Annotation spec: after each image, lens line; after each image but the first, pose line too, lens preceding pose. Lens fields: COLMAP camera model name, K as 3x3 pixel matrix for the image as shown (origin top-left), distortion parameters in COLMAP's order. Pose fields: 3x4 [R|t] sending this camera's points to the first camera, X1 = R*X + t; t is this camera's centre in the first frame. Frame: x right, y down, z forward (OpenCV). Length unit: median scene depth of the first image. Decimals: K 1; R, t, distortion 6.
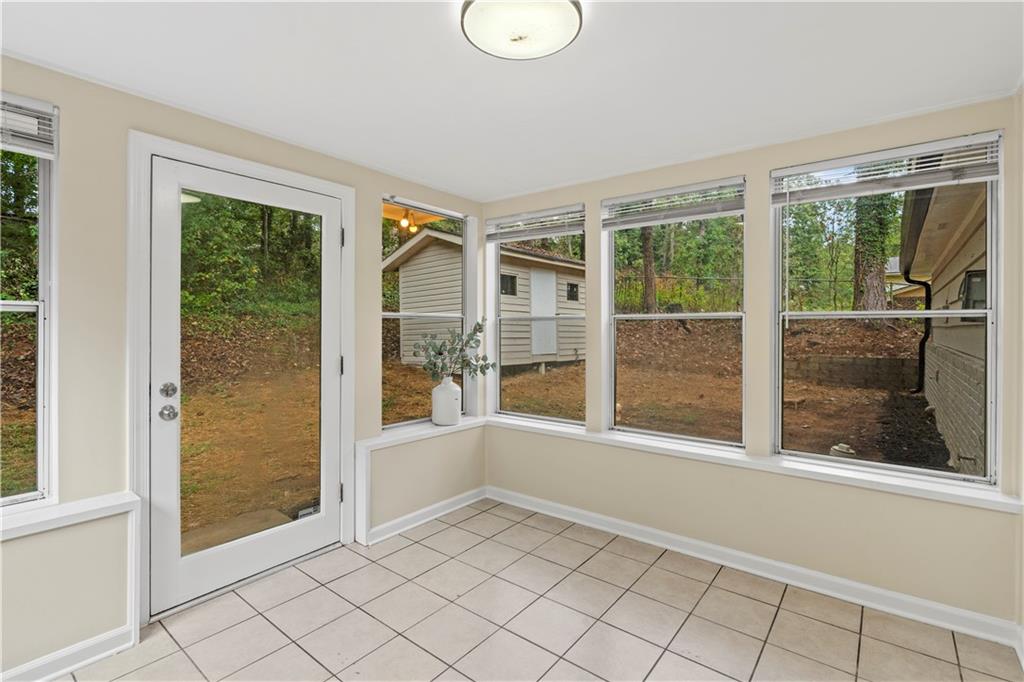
lens RADIAL K [[469.5, 0, 534.0], [0, 469.5, 331.5], [0, 0, 1]] dist [-0.011195, 0.002286]
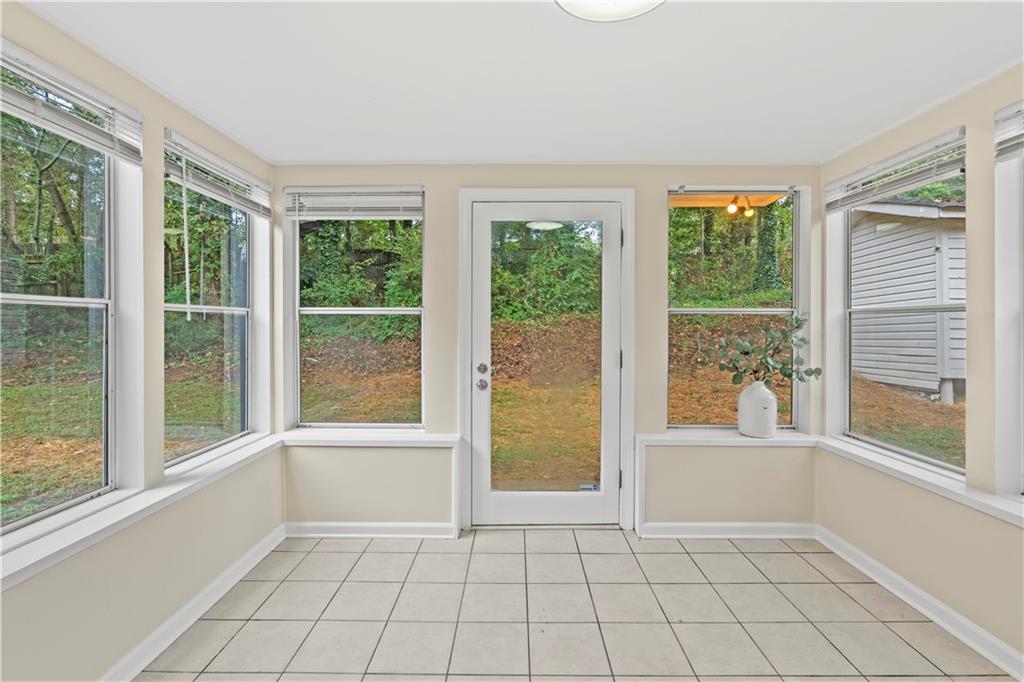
lens RADIAL K [[469.5, 0, 509.5], [0, 469.5, 331.7], [0, 0, 1]] dist [-0.011195, 0.002286]
pose [[0.606280, 0.010246, -0.795185, 0.259687], [-0.004811, 0.999946, 0.009216, 0.001885], [0.795236, -0.001762, 0.606297, 0.146870]]
